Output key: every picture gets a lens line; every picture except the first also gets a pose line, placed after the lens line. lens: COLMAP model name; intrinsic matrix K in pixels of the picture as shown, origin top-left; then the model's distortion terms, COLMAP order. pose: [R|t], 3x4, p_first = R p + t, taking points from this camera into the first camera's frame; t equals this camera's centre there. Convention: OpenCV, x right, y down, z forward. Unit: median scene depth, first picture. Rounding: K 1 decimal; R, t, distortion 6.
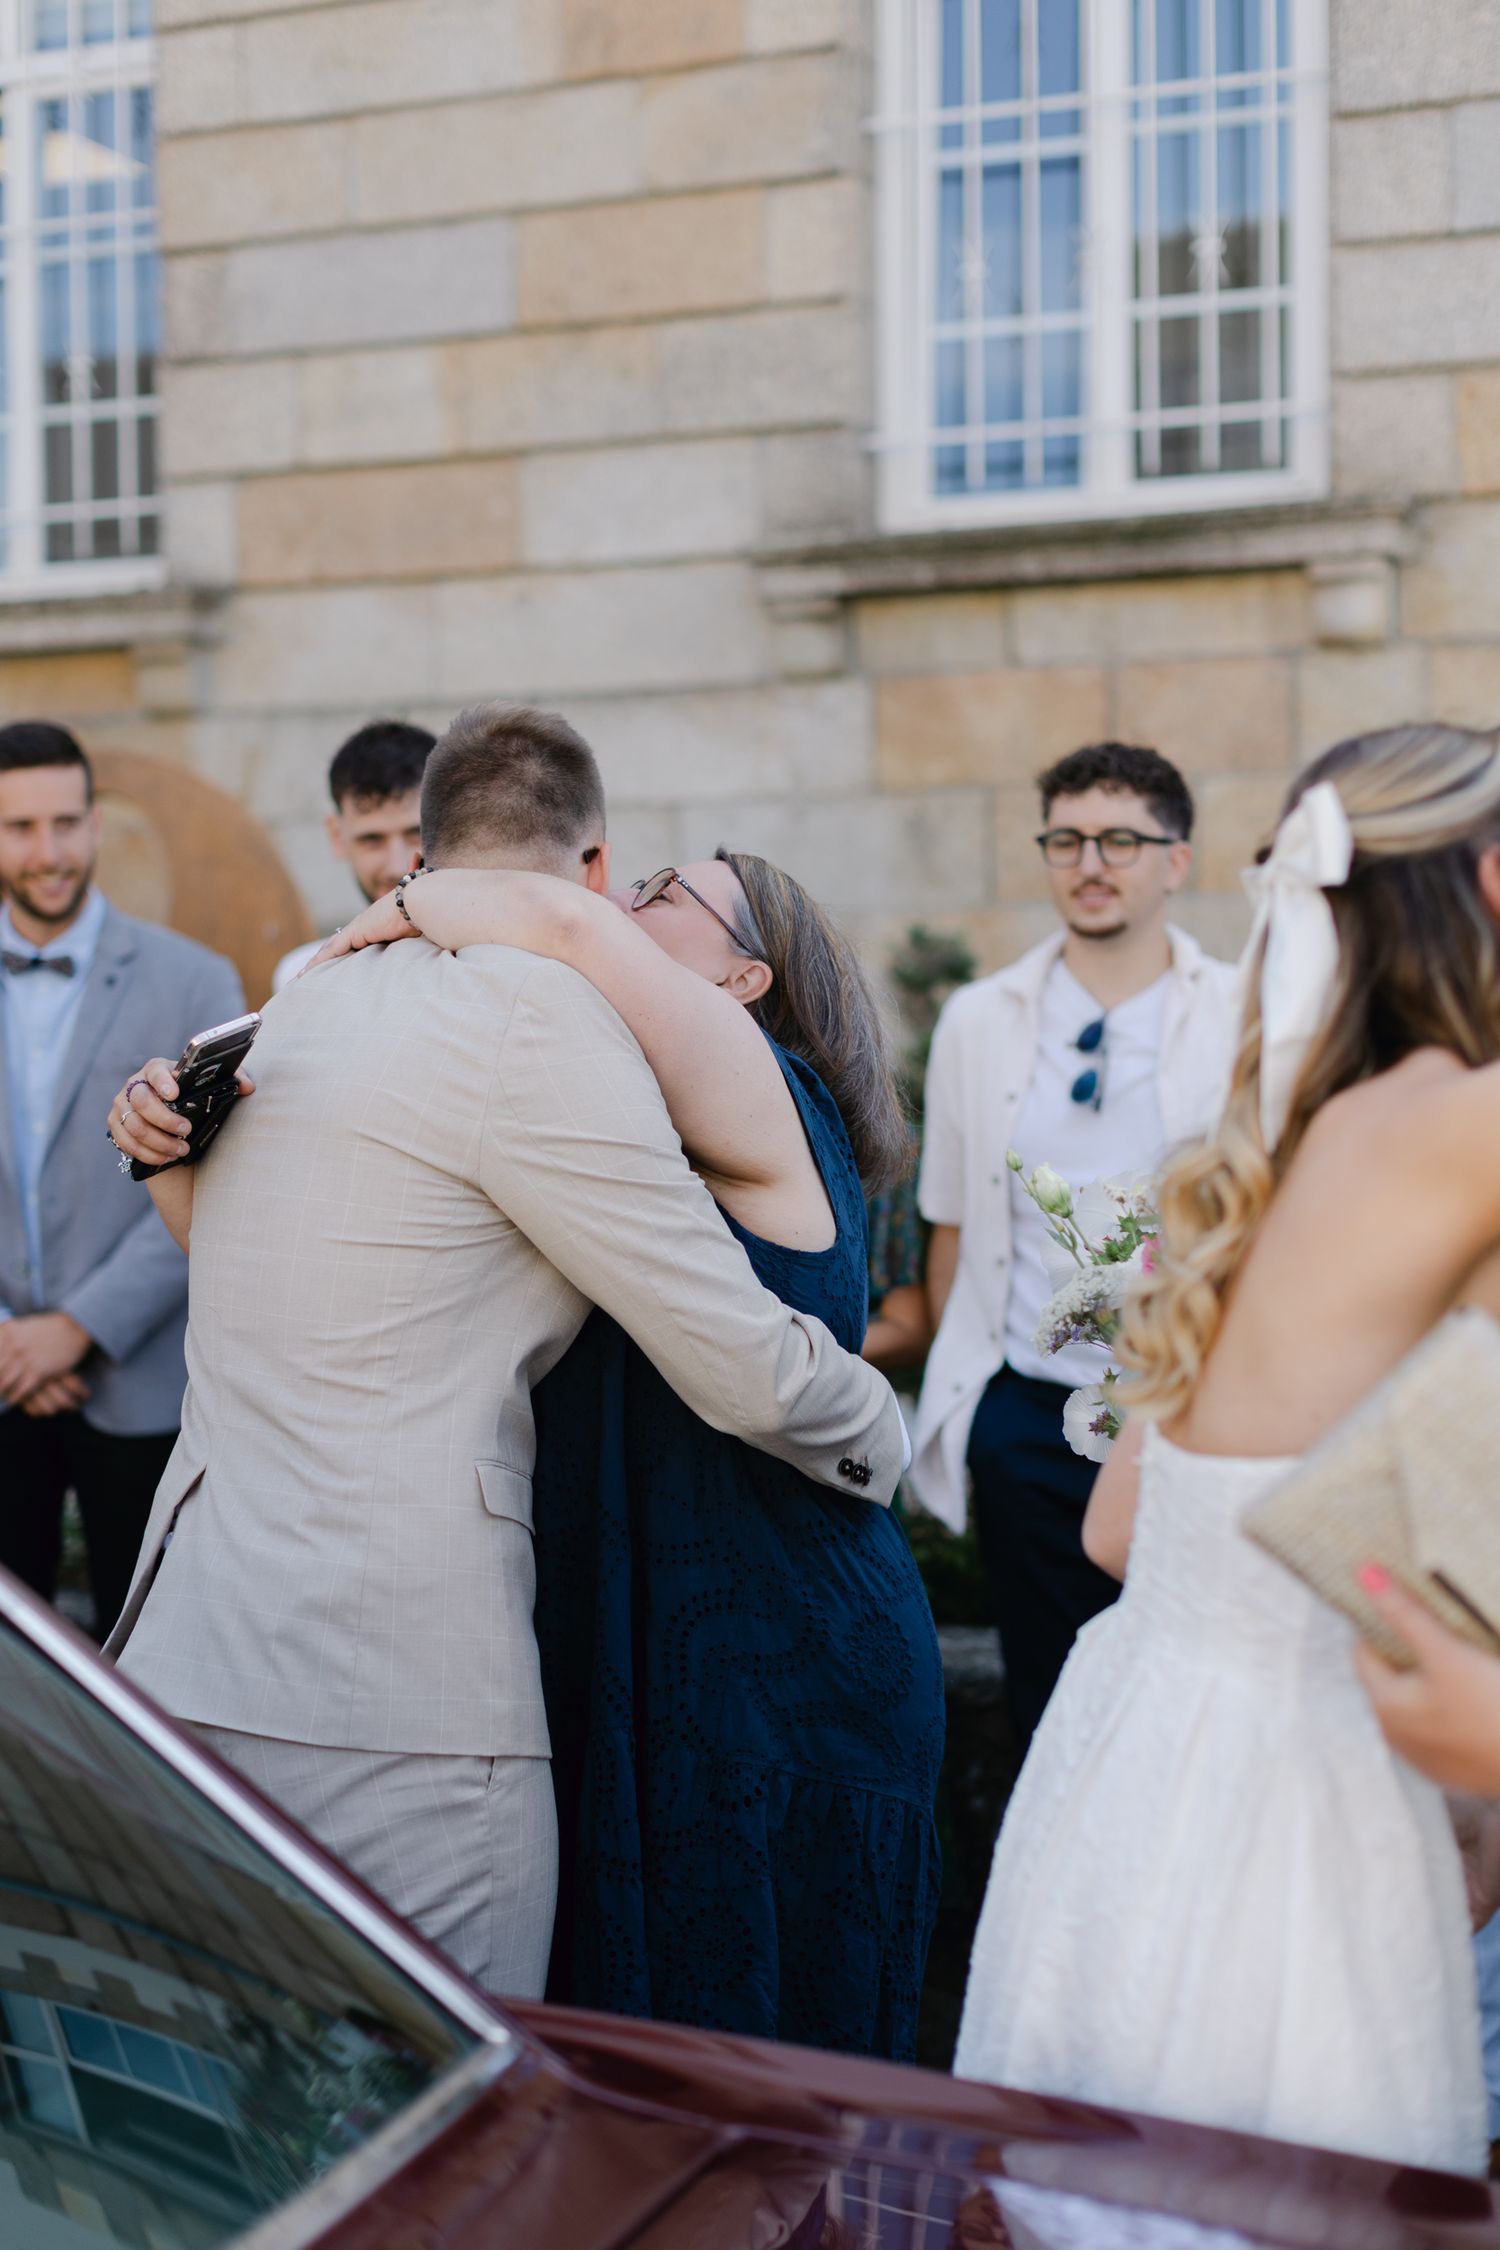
lens RADIAL K [[3207.2, 0, 750.0], [0, 3207.2, 1125.0], [0, 0, 1]] dist [0.020241, 0.016871]
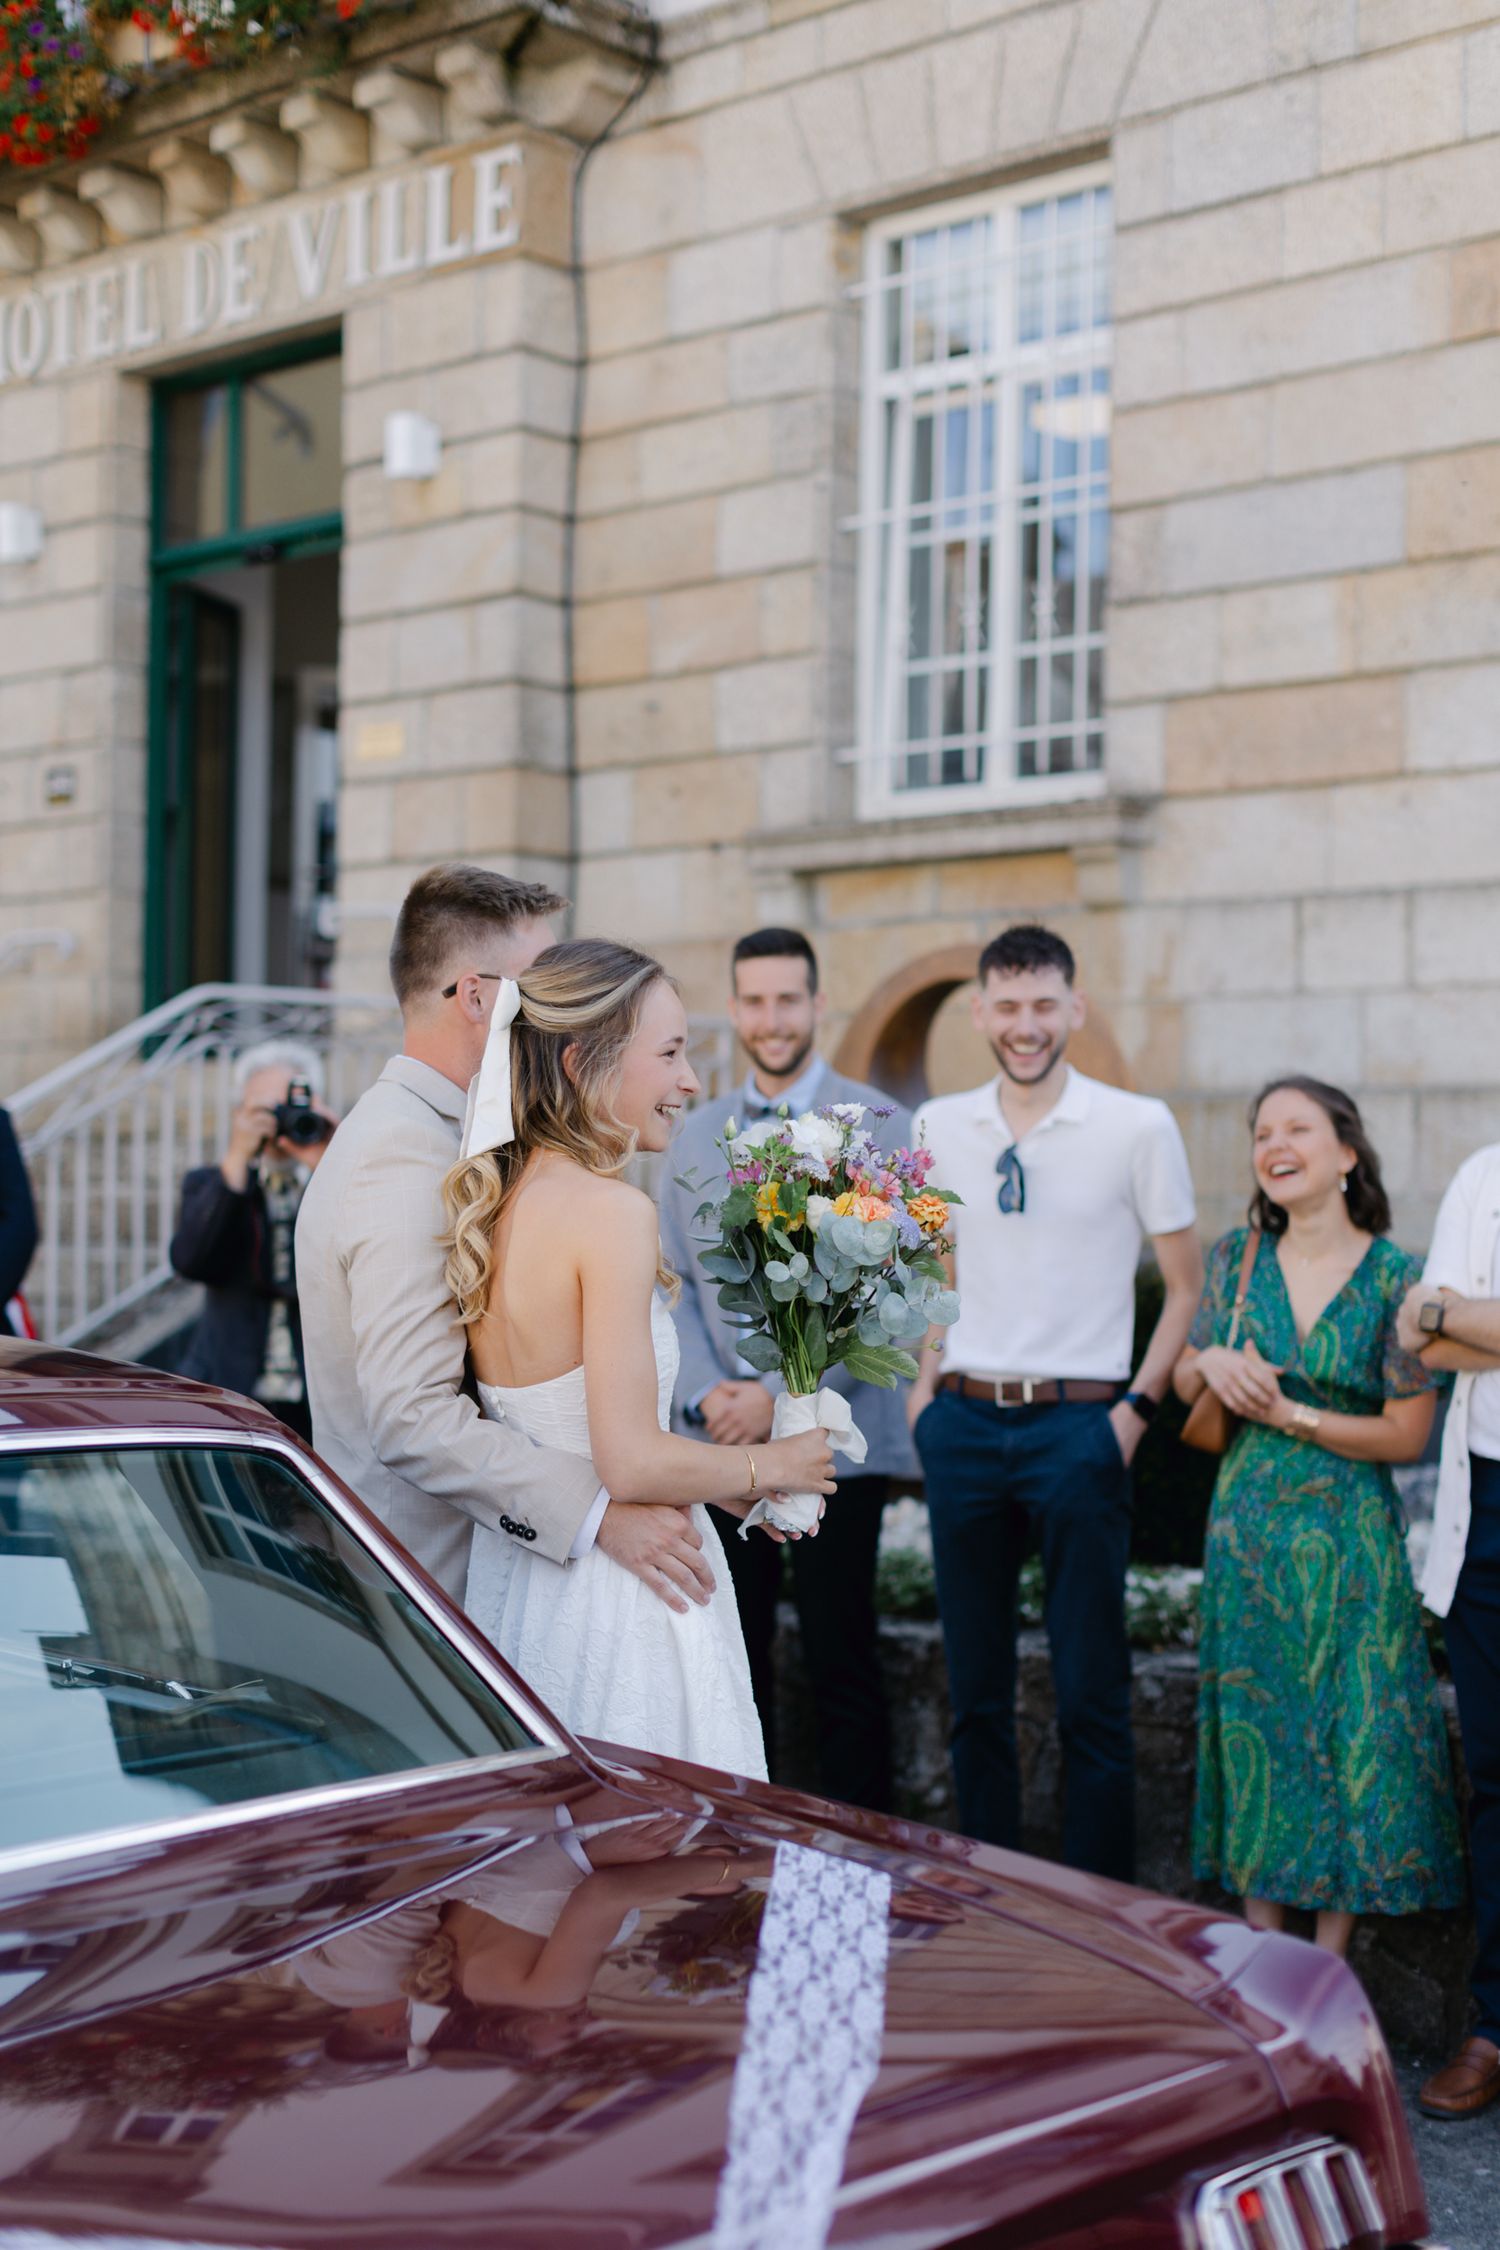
lens RADIAL K [[3126.5, 0, 750.0], [0, 3126.5, 1125.0], [0, 0, 1]] dist [0.029104, -0.042825]
pose [[0.931925, 0.017824, -0.362213, 0.110951], [-0.037444, 0.998182, -0.047220, 0.008227], [0.360713, 0.057569, 0.930899, -0.086278]]
